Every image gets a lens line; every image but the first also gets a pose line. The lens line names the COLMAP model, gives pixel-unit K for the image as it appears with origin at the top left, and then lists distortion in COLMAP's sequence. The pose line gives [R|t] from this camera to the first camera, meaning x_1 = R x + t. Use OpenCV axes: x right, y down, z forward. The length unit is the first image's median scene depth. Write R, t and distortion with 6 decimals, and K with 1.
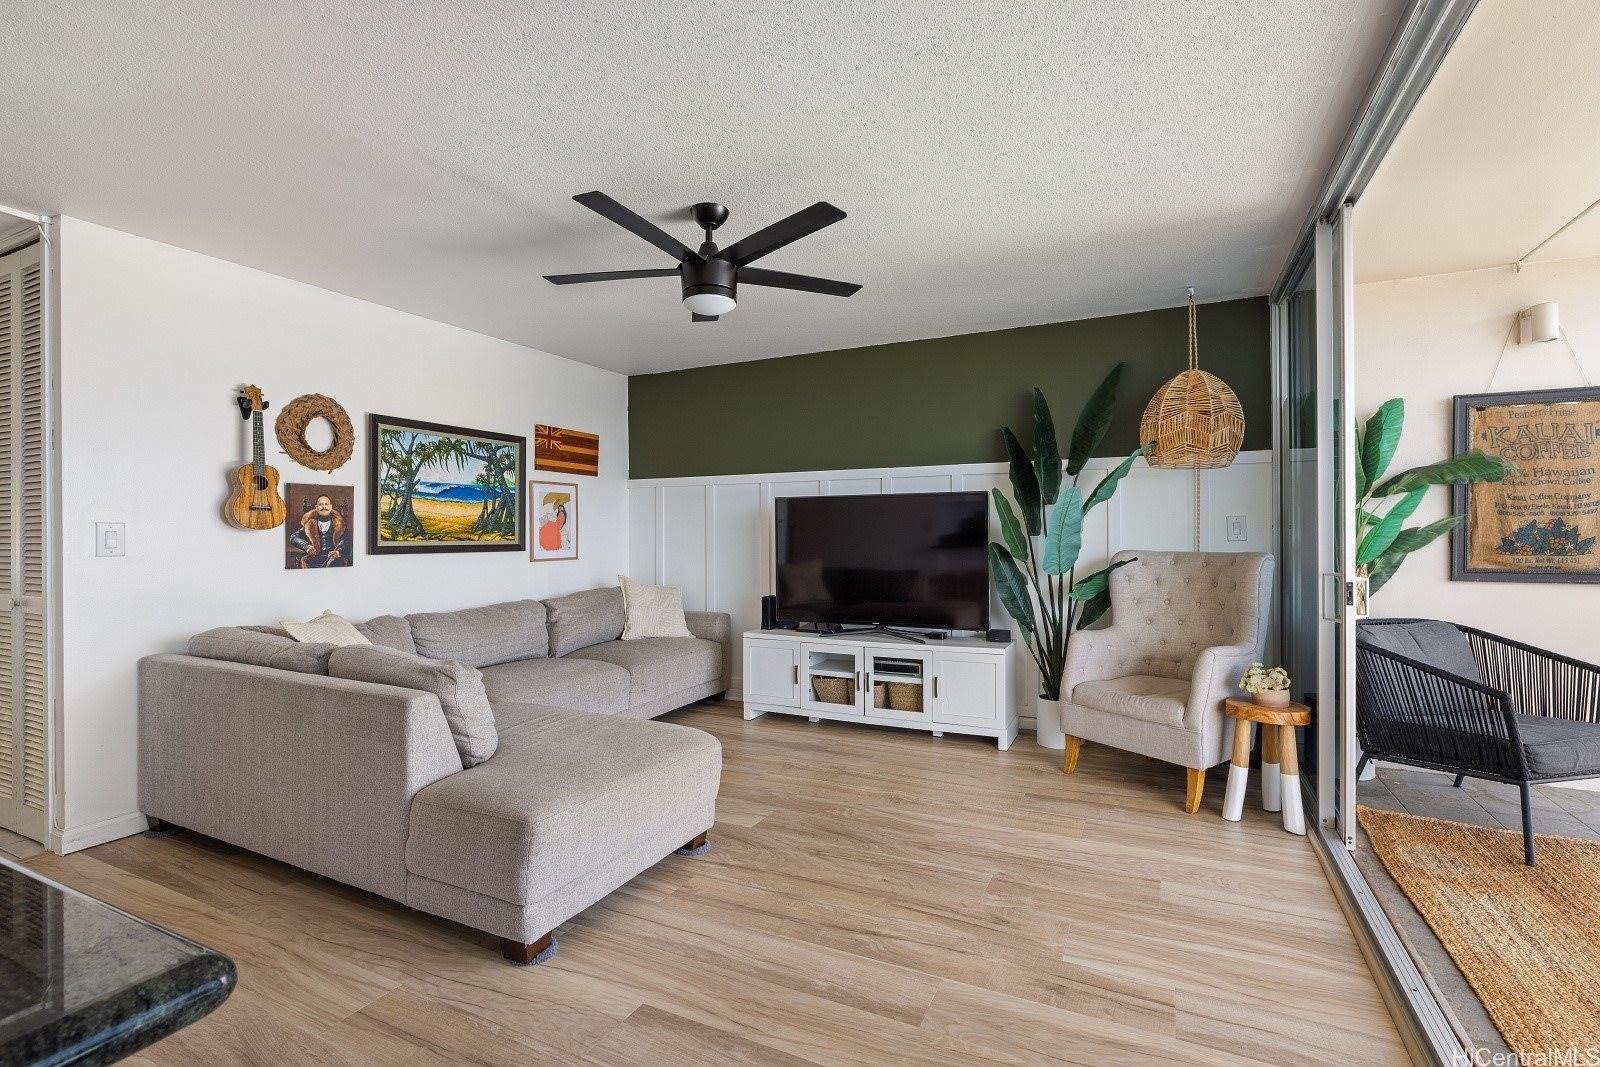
lens RADIAL K [[741.6, 0, 802.7], [0, 741.6, 536.9], [0, 0, 1]] dist [-0.002111, 0.000633]
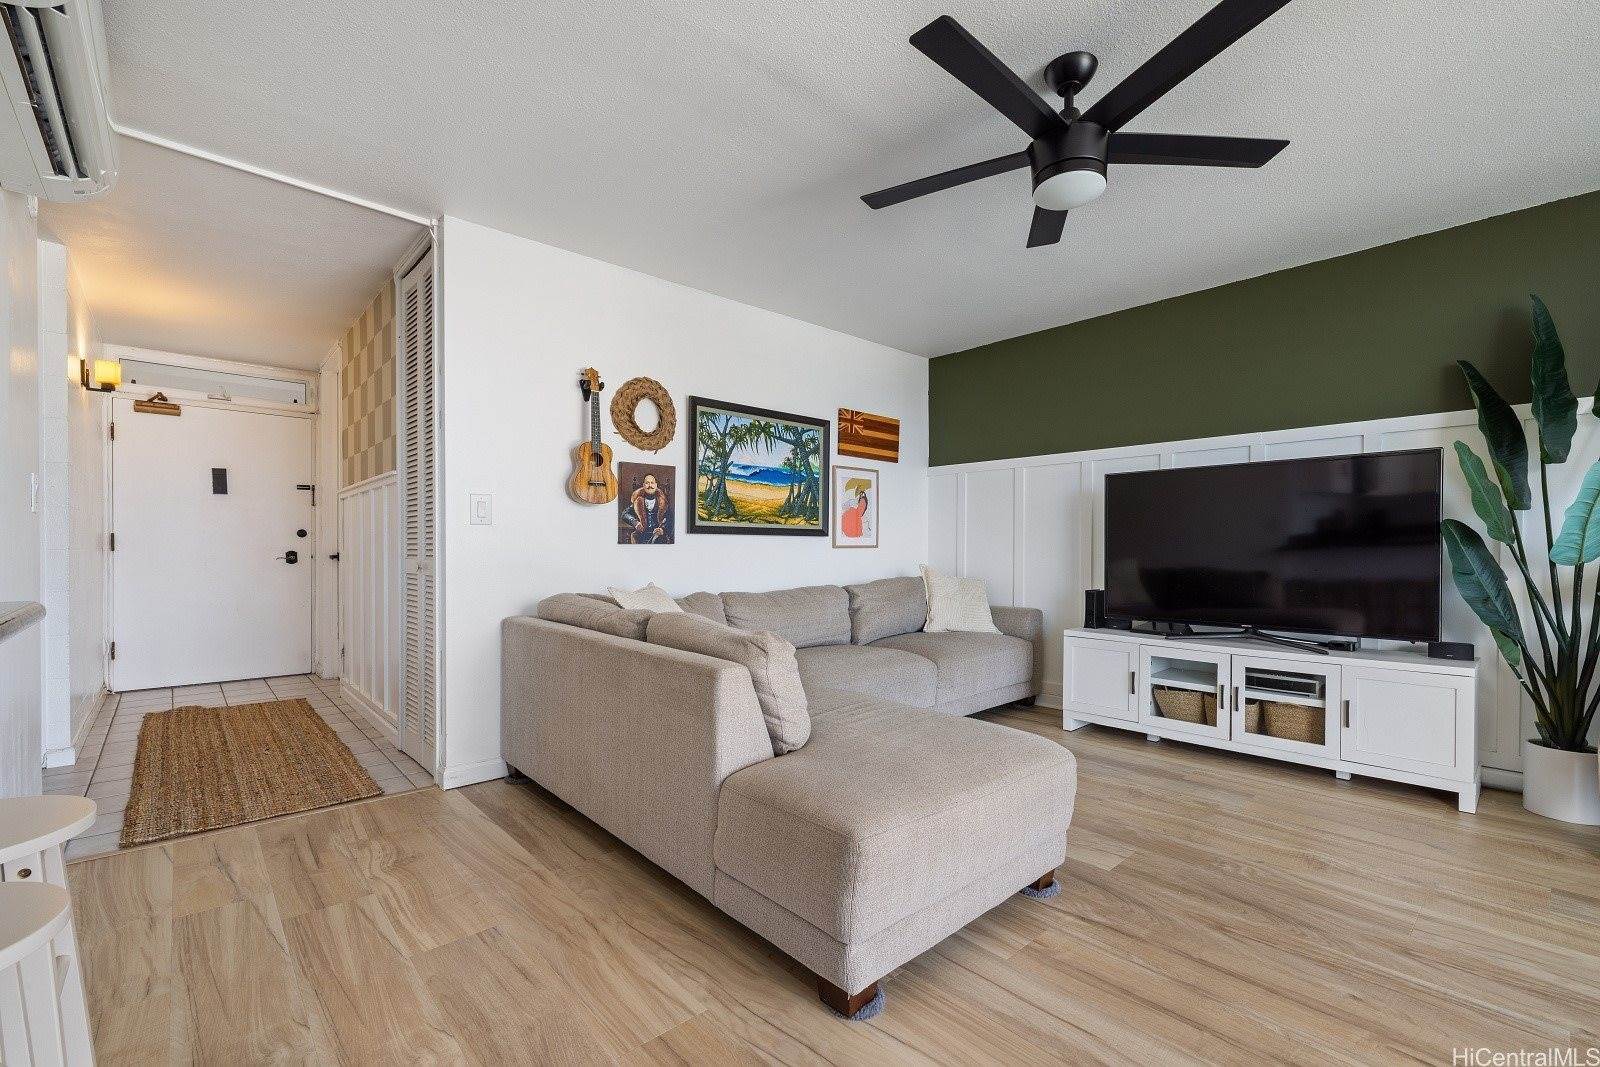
lens RADIAL K [[688.6, 0, 807.5], [0, 688.6, 557.9], [0, 0, 1]] dist [0.006912, 0.000762]
pose [[0.932063, 0.011359, -0.362118, -0.088866], [-0.007855, 0.999907, 0.011148, 0.048669], [0.362211, -0.007546, 0.932066, 0.177698]]
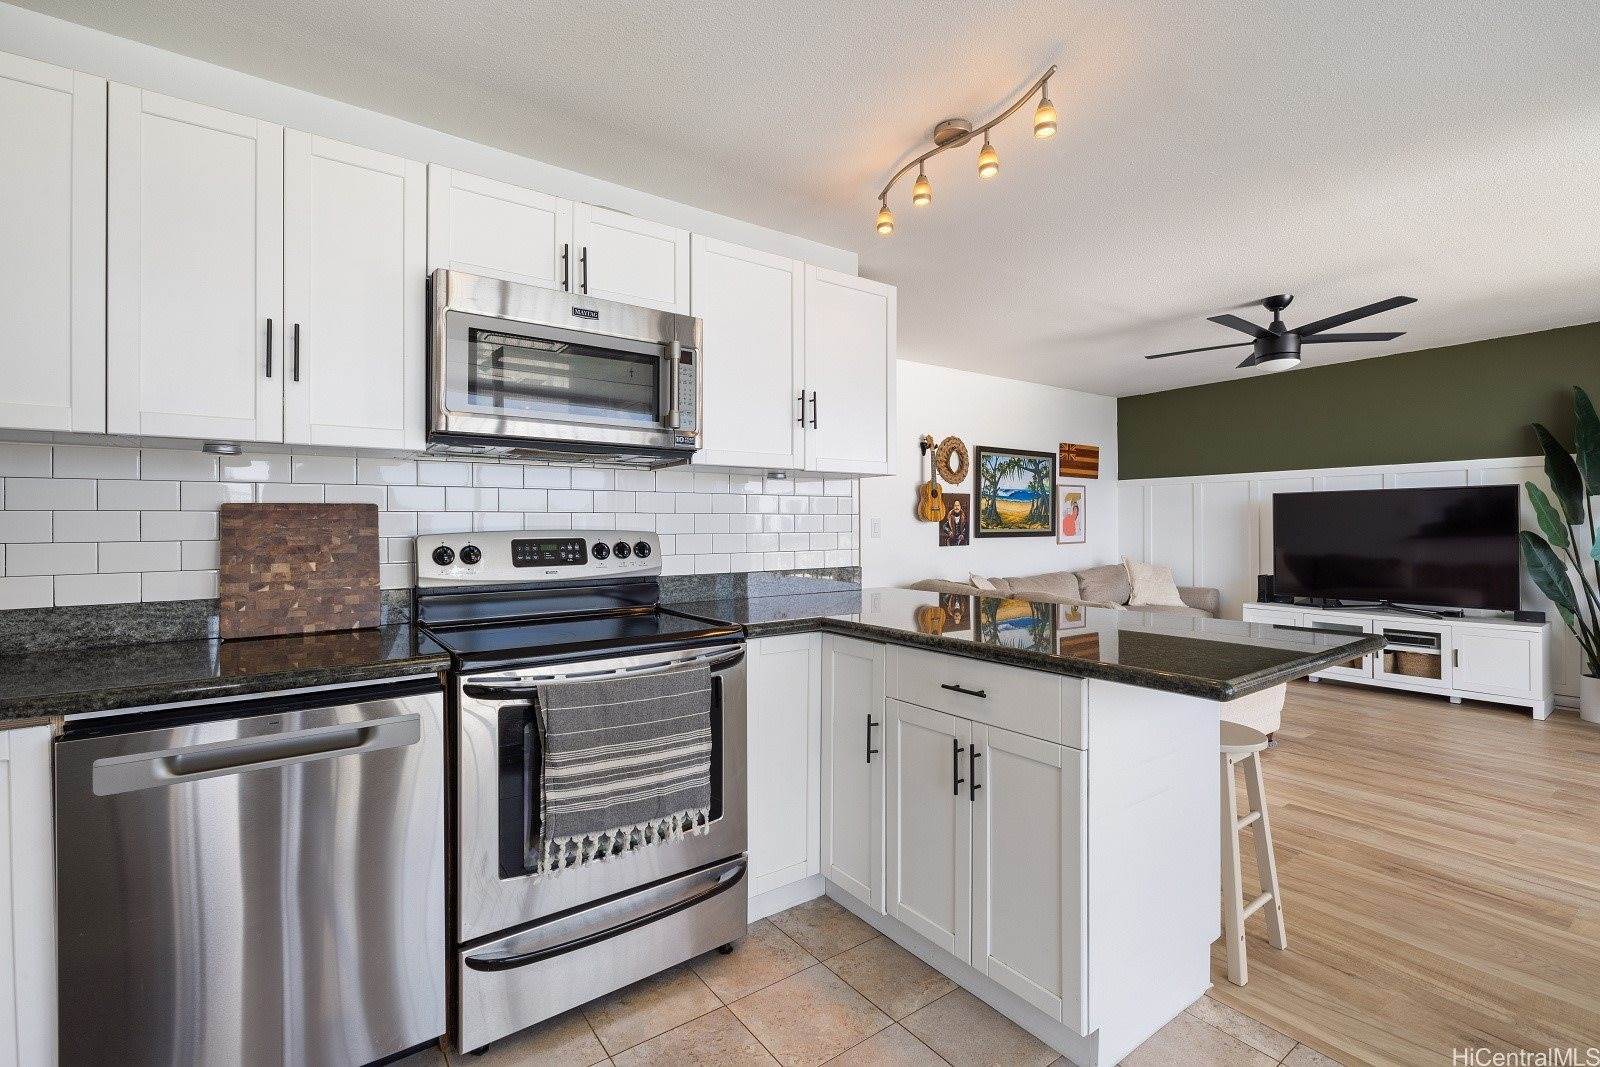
lens RADIAL K [[712.0, 0, 798.4], [0, 712.0, 525.4], [0, 0, 1]] dist [-0.000817, 0.001185]
pose [[0.885394, -0.001107, -0.464840, -0.238636], [0.001076, 0.999999, -0.000332, -0.001744], [0.464840, -0.000206, 0.885395, -0.506322]]
